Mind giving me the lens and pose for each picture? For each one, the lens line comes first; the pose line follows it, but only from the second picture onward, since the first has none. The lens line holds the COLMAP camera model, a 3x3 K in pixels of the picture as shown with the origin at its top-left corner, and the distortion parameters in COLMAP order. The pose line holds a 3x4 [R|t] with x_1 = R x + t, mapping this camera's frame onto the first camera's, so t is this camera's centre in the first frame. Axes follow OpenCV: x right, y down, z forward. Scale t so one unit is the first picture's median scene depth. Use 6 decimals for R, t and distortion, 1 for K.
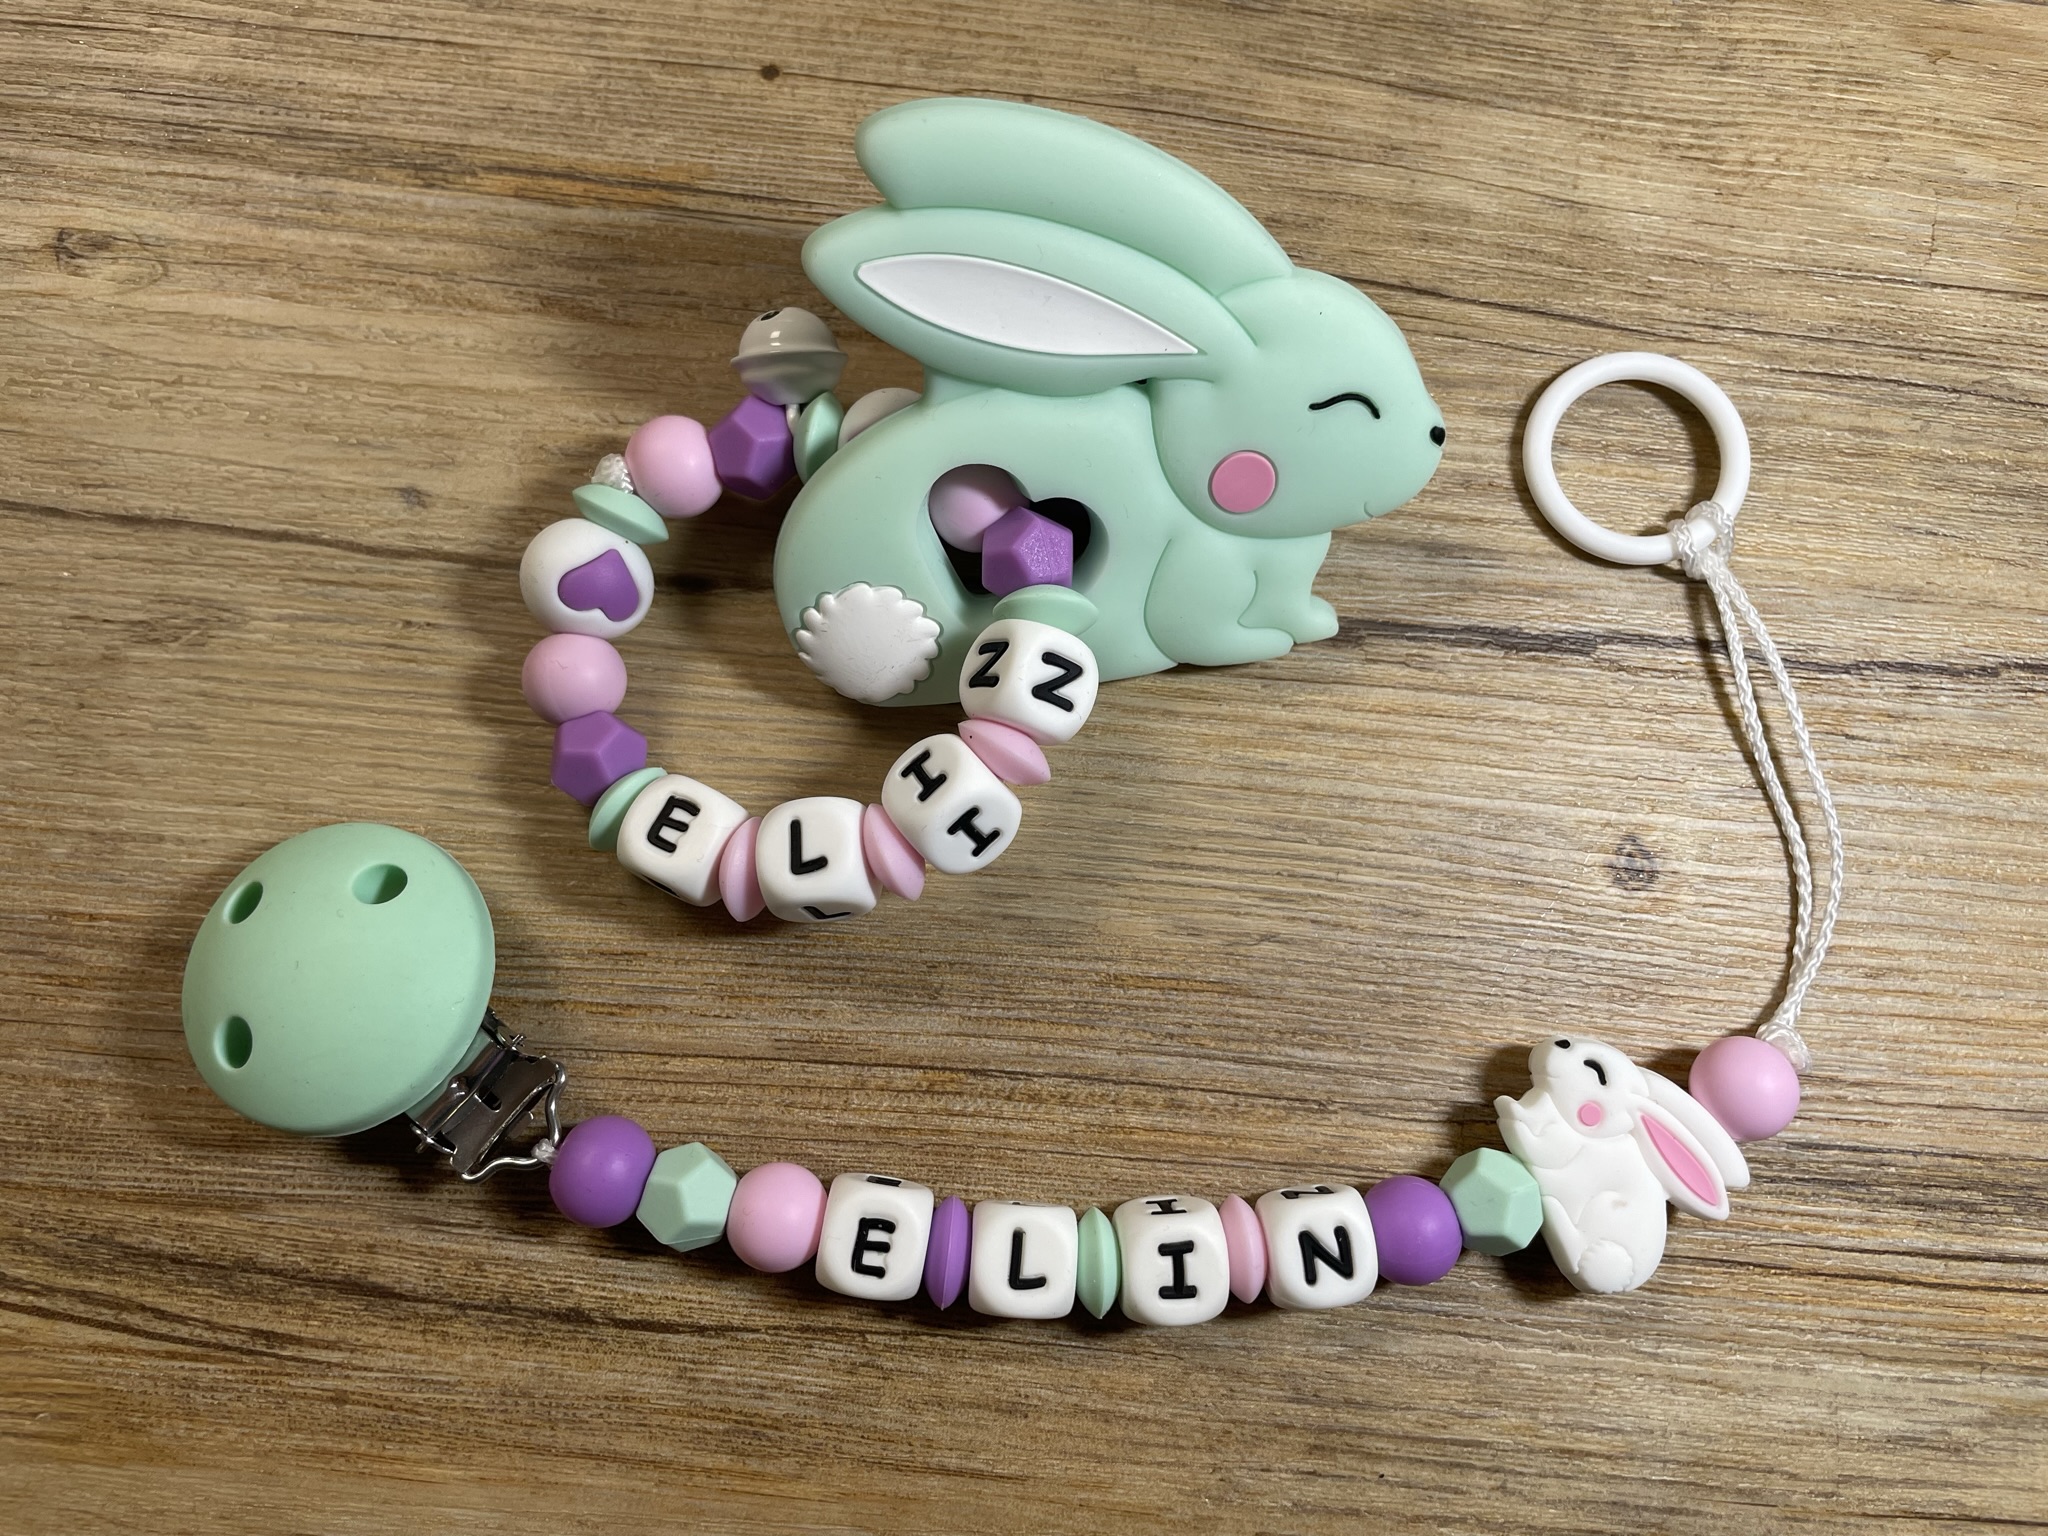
lens RADIAL K [[1539.4, 0, 1019.4], [0, 1539.4, 766.9], [0, 0, 1]] dist [0.064895, -0.103047]
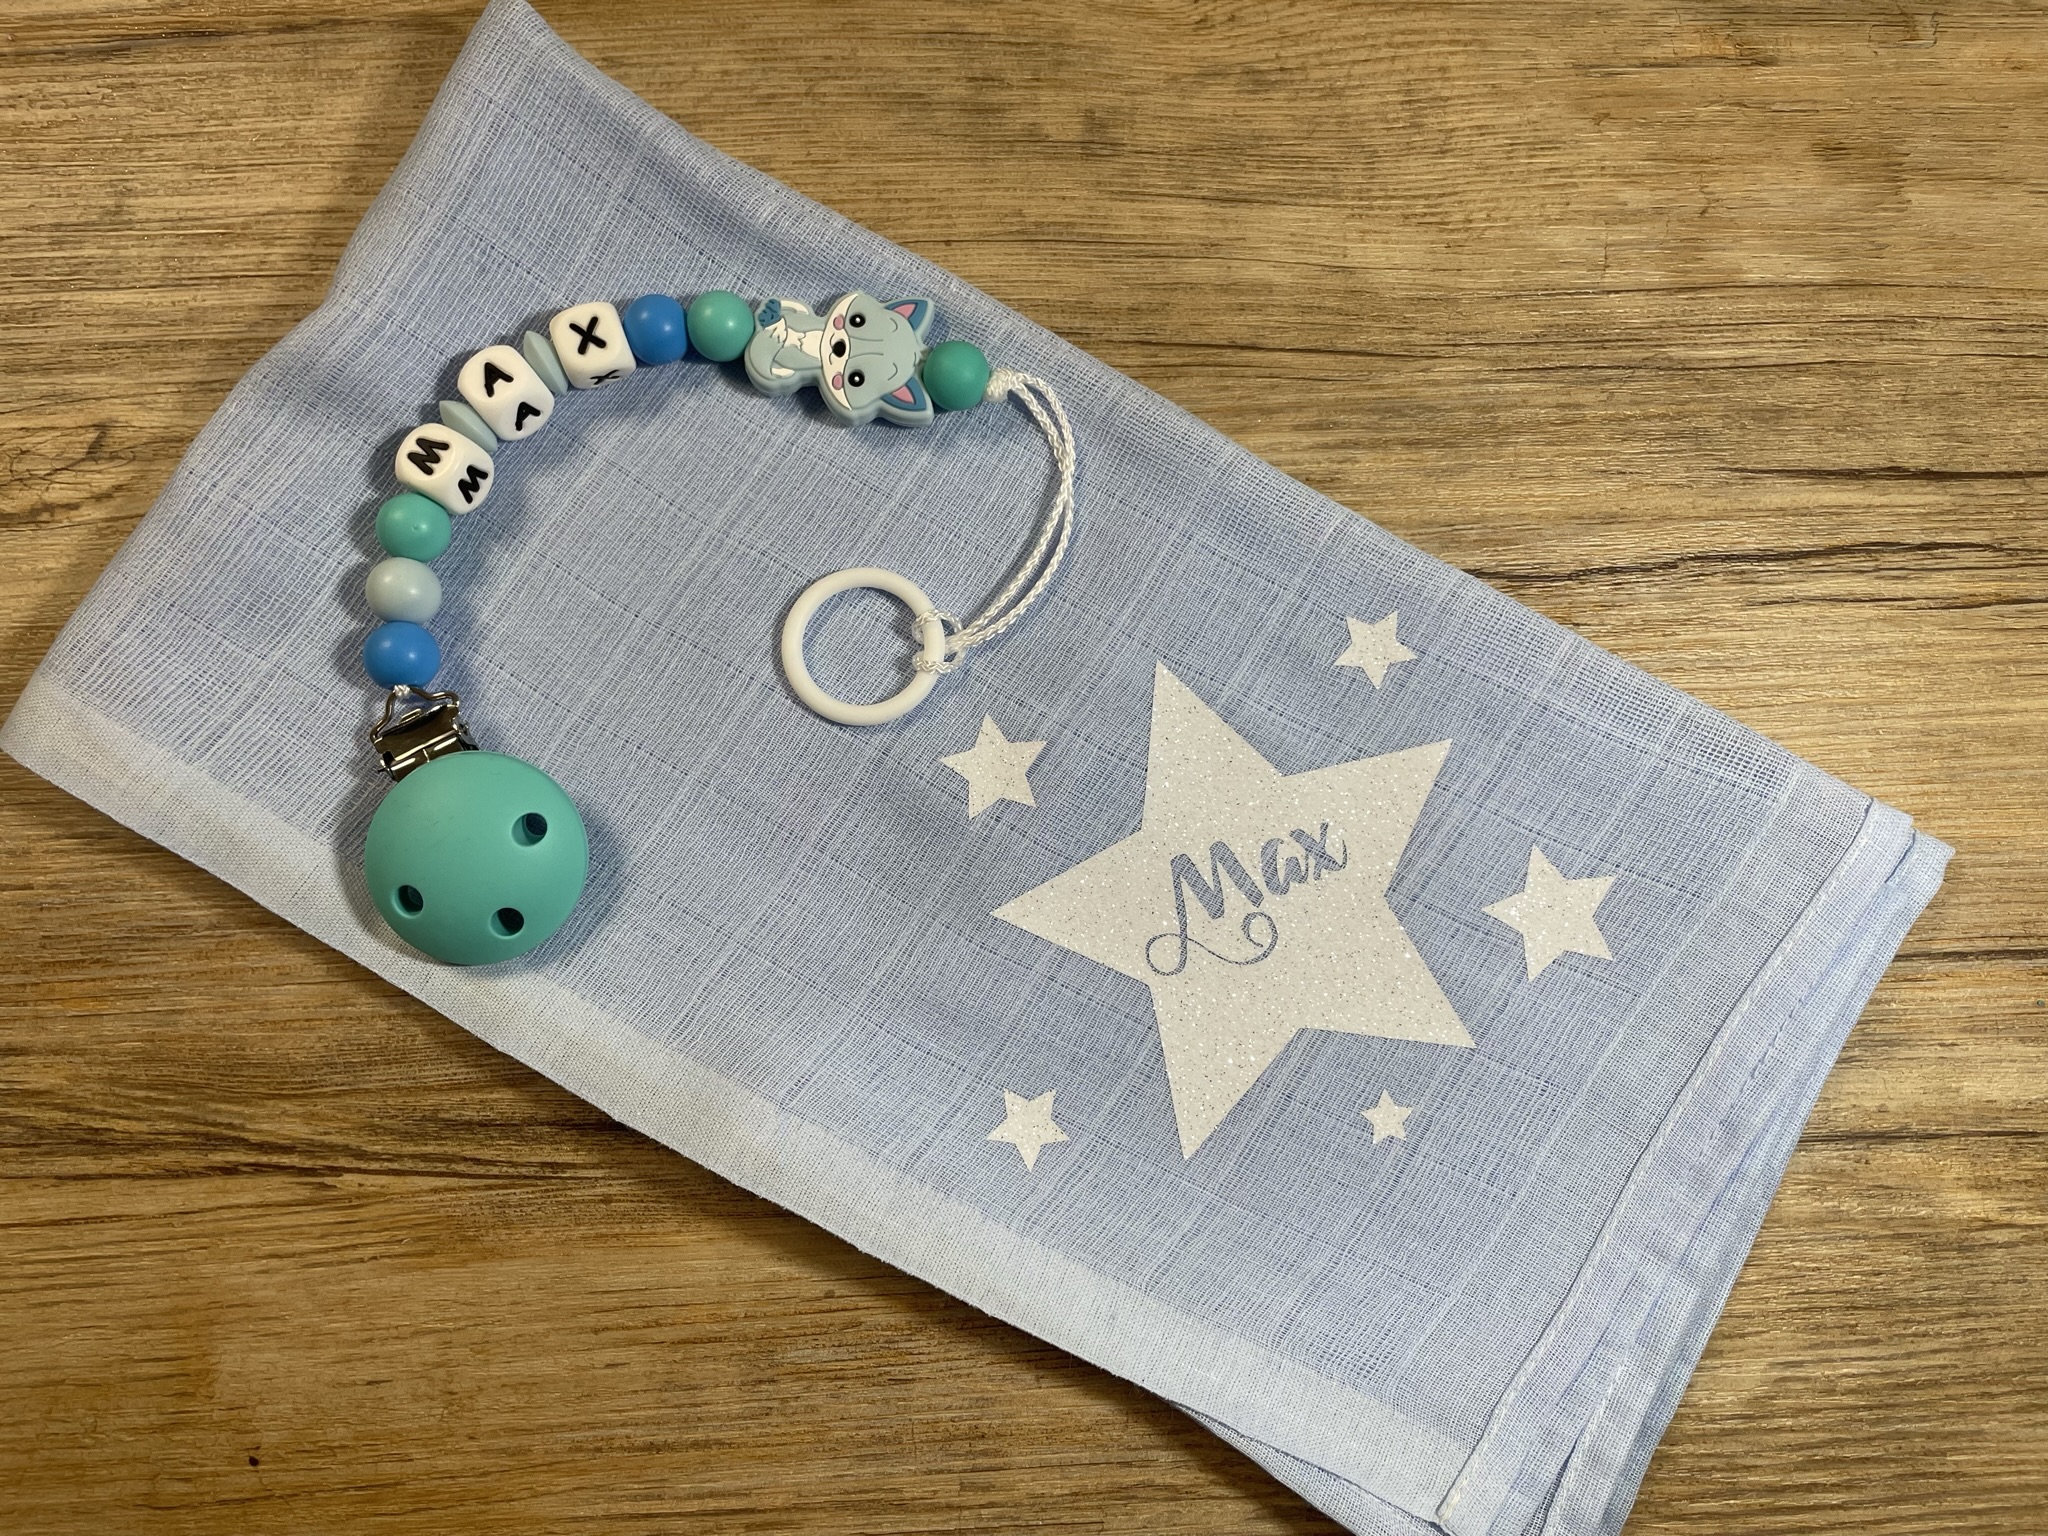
lens RADIAL K [[1385.5, 0, 1010.8], [0, 1385.5, 782.3], [0, 0, 1]] dist [0.056610, -0.067003]
pose [[0.991632, -0.129075, 0.002338, -0.003953], [0.128792, 0.990375, 0.050691, -0.007280], [-0.008858, -0.049965, 0.998712, -0.277090]]
